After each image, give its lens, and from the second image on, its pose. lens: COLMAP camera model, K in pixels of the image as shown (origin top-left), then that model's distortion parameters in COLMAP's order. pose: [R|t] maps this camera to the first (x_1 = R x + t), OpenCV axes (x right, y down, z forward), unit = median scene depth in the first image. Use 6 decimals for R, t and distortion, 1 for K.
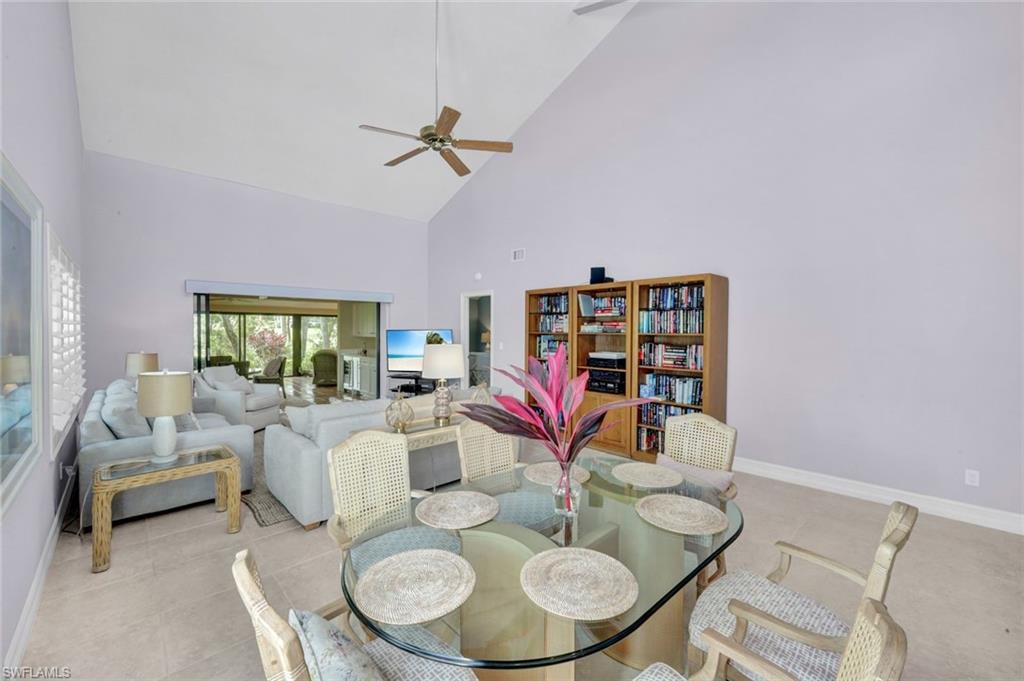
lens RADIAL K [[420.9, 0, 512.5], [0, 420.9, 334.3], [0, 0, 1]] dist [0.000358, 0.000644]
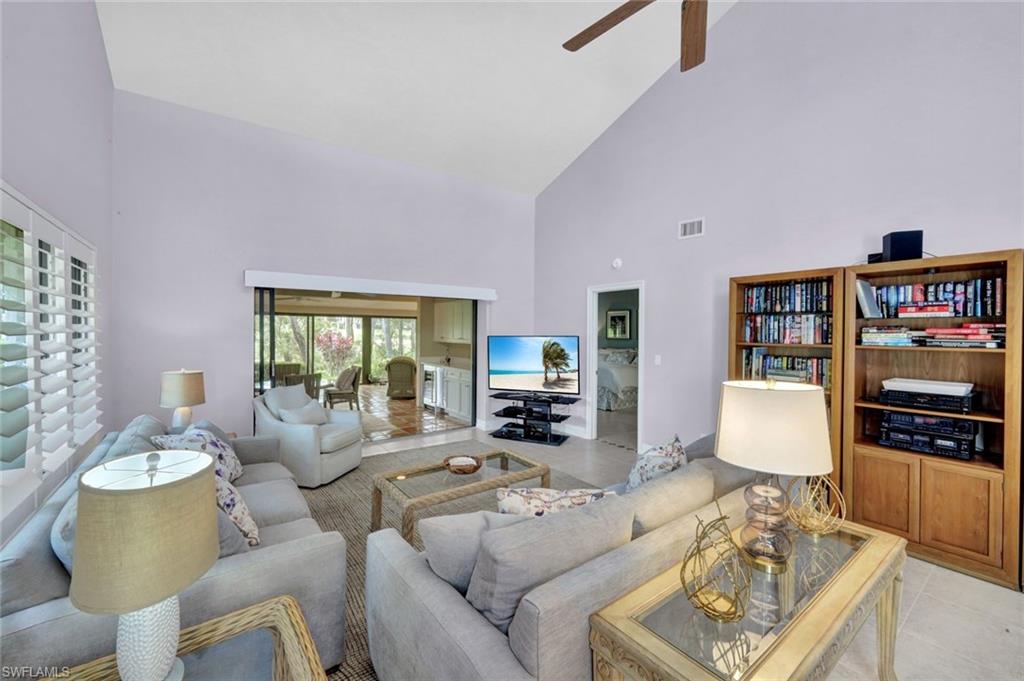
lens RADIAL K [[420.9, 0, 512.6], [0, 420.9, 333.0], [0, 0, 1]] dist [0.000358, 0.000644]
pose [[0.993019, 0.001535, -0.117946, -0.166183], [-0.002026, 0.999990, -0.004045, -0.012225], [0.117938, 0.004255, 0.993012, 0.243270]]
